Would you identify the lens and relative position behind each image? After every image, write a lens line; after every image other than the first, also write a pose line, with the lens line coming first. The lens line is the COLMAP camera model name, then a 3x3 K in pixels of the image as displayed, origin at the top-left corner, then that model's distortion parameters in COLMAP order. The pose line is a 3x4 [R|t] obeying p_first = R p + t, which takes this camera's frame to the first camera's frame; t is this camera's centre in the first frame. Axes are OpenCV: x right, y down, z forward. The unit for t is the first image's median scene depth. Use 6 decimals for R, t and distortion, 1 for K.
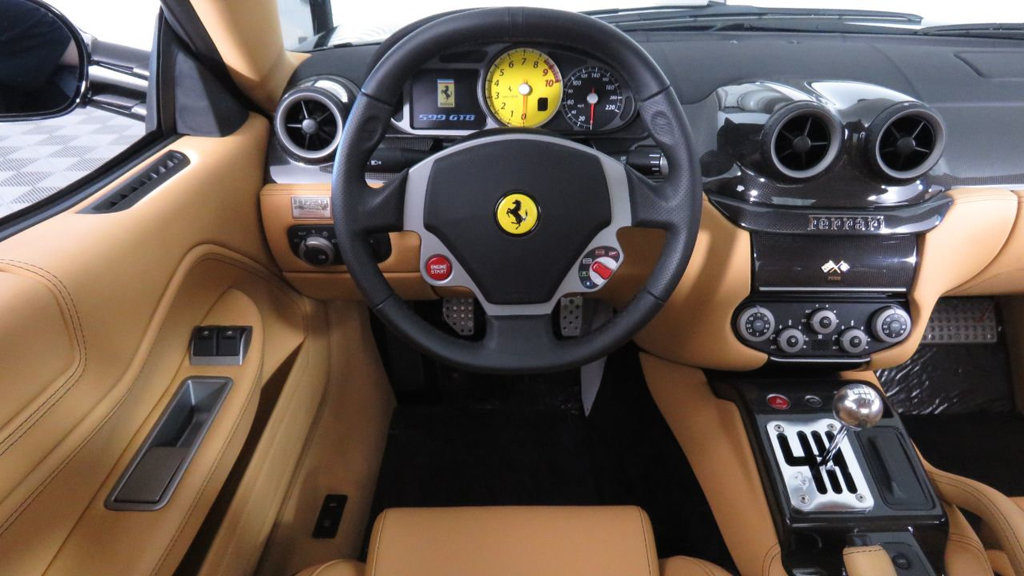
lens RADIAL K [[649.6, 0, 508.7], [0, 649.6, 288.6], [0, 0, 1]] dist [-0.007199, -0.002264]
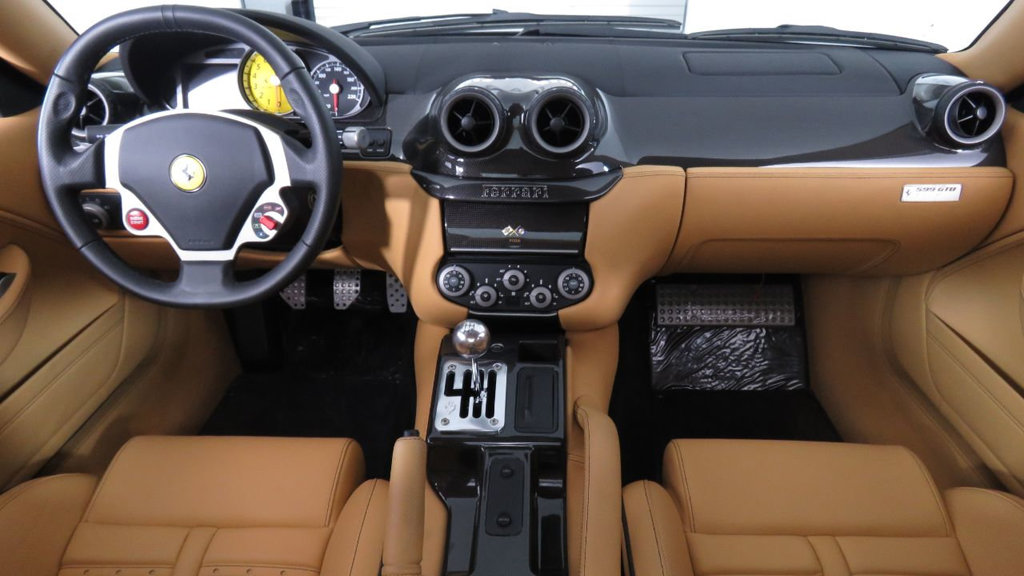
lens RADIAL K [[649.6, 0, 508.7], [0, 649.6, 288.6], [0, 0, 1]] dist [-0.007199, -0.002264]
pose [[0.999264, 0.014309, -0.035583, 0.518561], [-0.015383, 0.999429, -0.030092, 0.101050], [0.035132, 0.030617, 0.998914, -0.148697]]
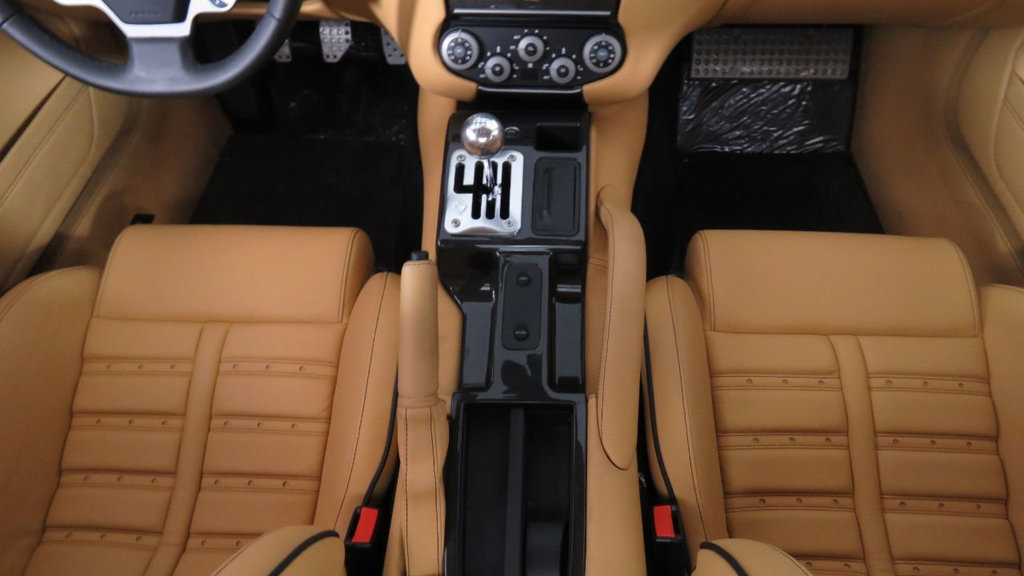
lens RADIAL K [[649.6, 0, 508.7], [0, 649.6, 288.6], [0, 0, 1]] dist [-0.007199, -0.002264]
pose [[0.998773, 0.028044, -0.040826, 0.502613], [-0.009965, 0.921186, 0.388996, 0.004661], [0.048517, -0.388112, 0.920334, -0.022400]]
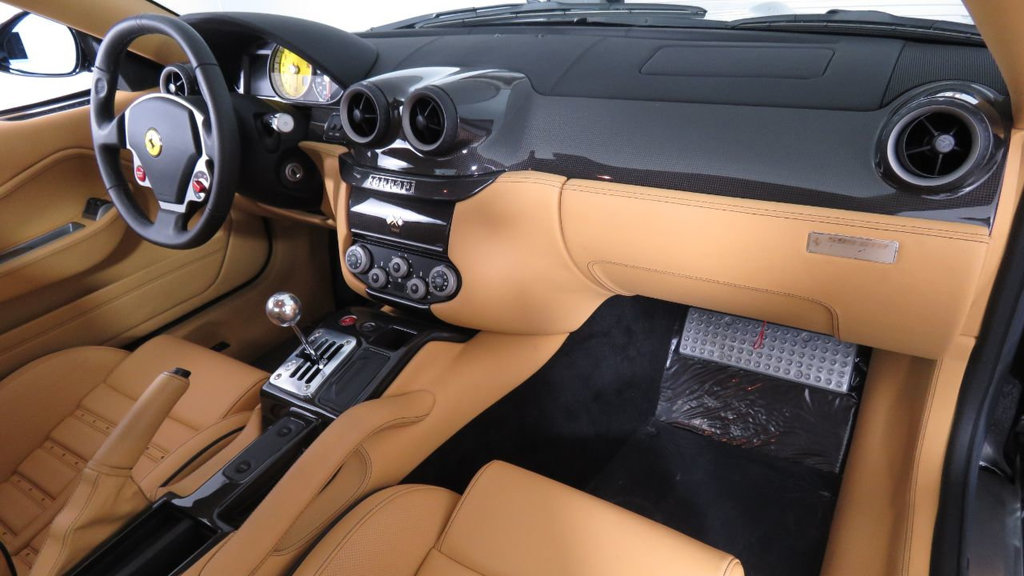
lens RADIAL K [[649.6, 0, 508.7], [0, 649.6, 288.6], [0, 0, 1]] dist [-0.007199, -0.002264]
pose [[0.840441, 0.198111, -0.504392, 1.276439], [-0.195382, 0.978954, 0.058952, -0.021691], [0.505455, 0.049004, 0.861460, 0.064106]]
